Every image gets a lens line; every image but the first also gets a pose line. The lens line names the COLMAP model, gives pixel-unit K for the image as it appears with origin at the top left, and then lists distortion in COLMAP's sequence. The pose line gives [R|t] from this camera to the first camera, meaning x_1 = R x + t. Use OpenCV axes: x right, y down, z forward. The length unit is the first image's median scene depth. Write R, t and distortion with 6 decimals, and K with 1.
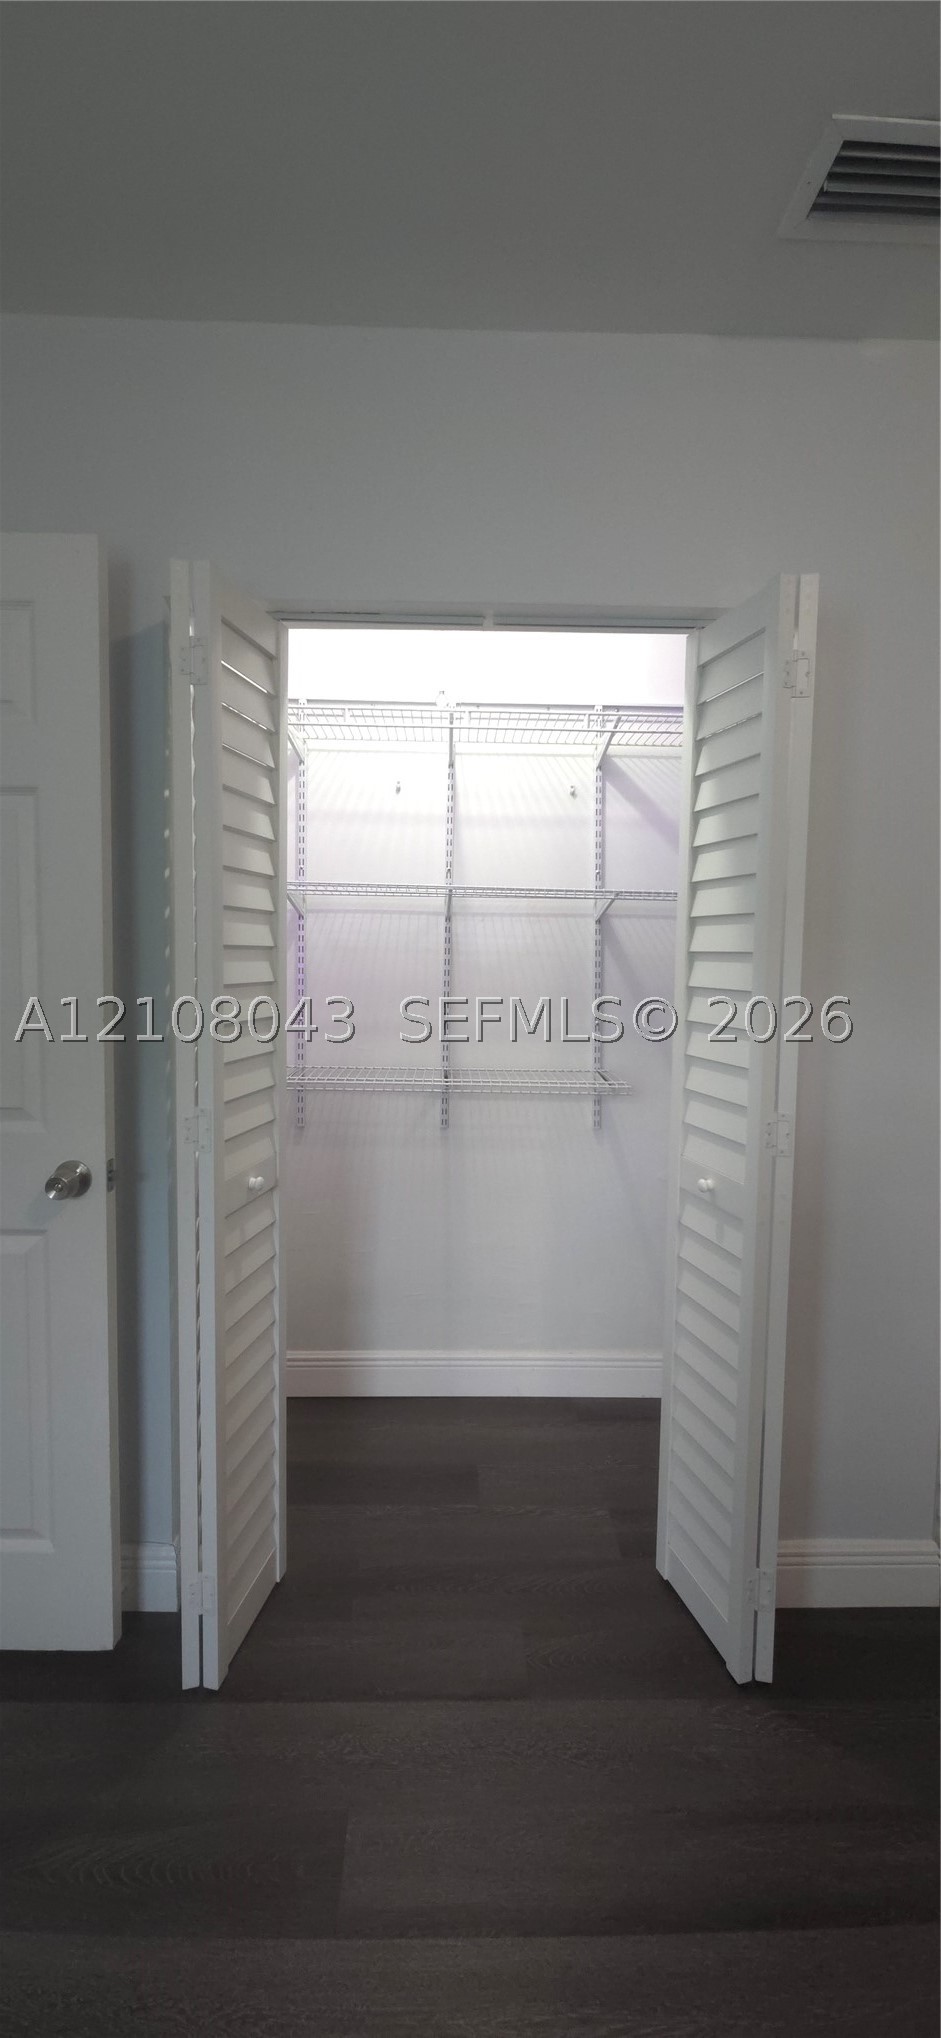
lens RADIAL K [[827.2, 0, 476.7], [0, 827.2, 1004.6], [0, 0, 1]] dist [0.000145, -0.001236]
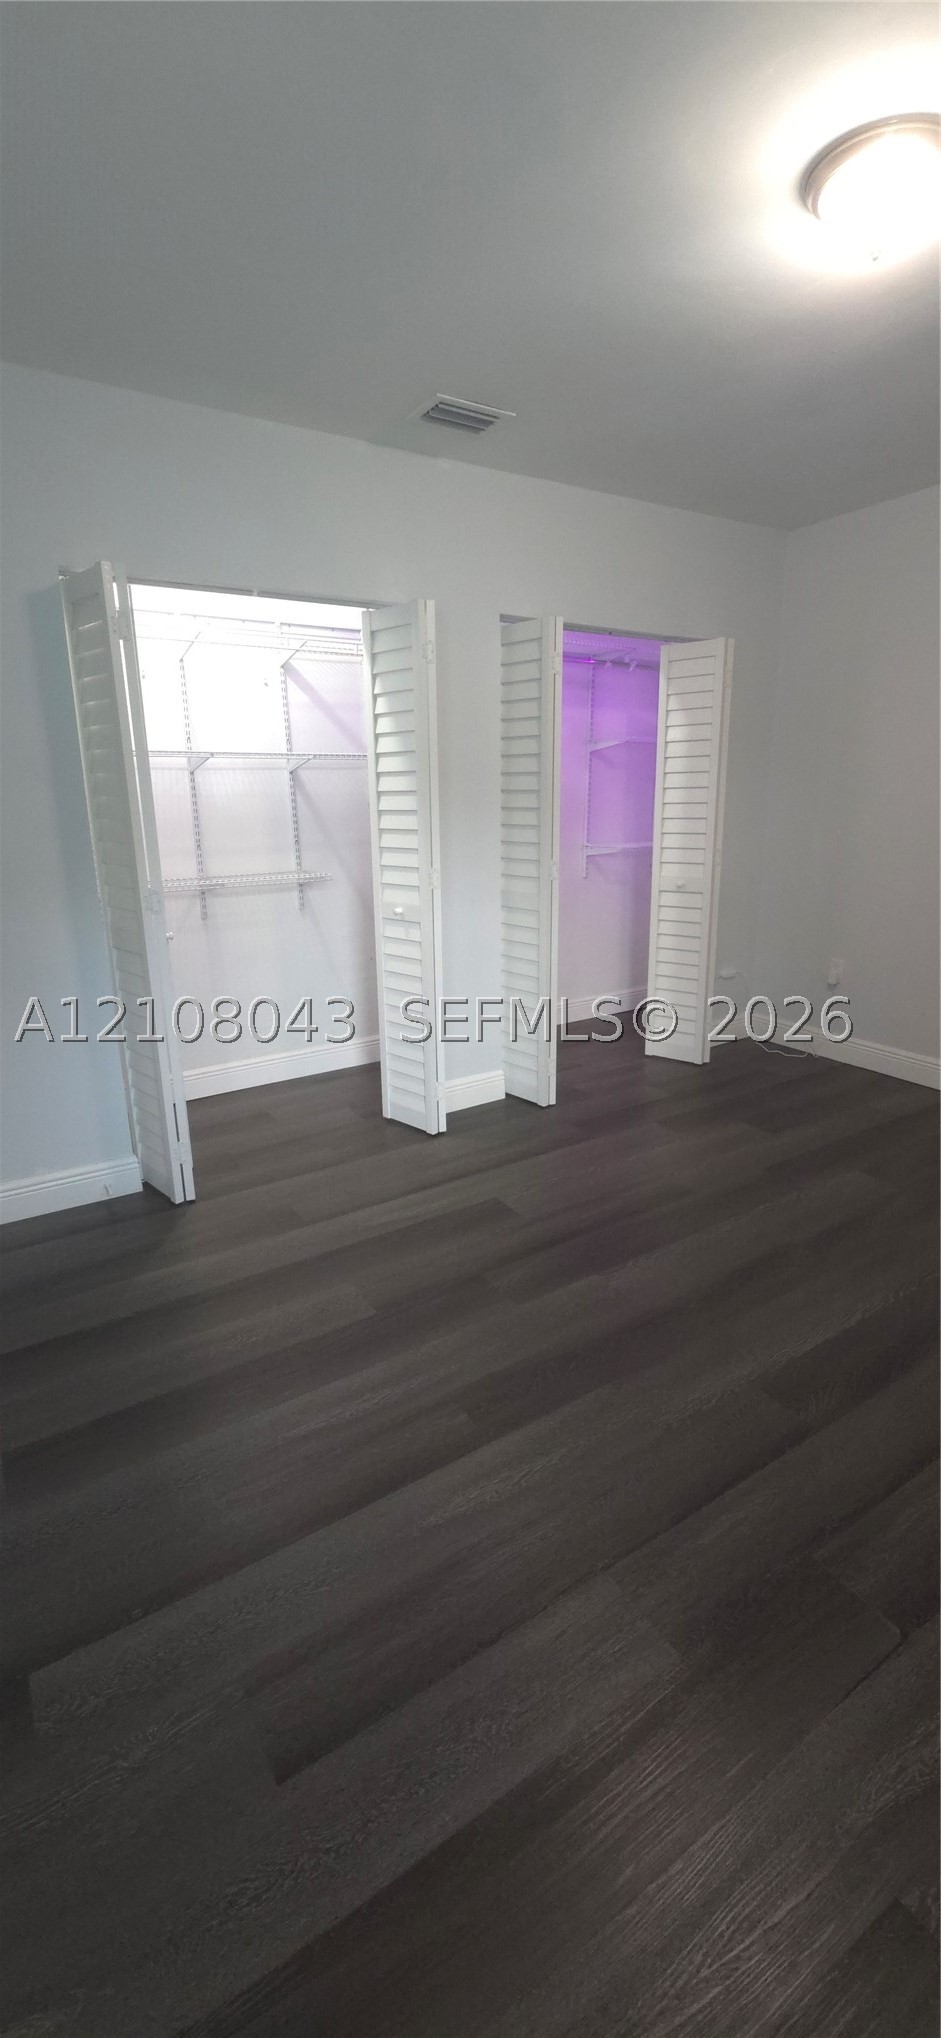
lens RADIAL K [[827.2, 0, 471.4], [0, 827.2, 1015.5], [0, 0, 1]] dist [0.000145, -0.001236]
pose [[0.854846, -0.167649, 0.491053, -0.401484], [0.063855, 0.973162, 0.221083, 0.021529], [-0.514938, -0.157636, 0.842609, -0.549479]]
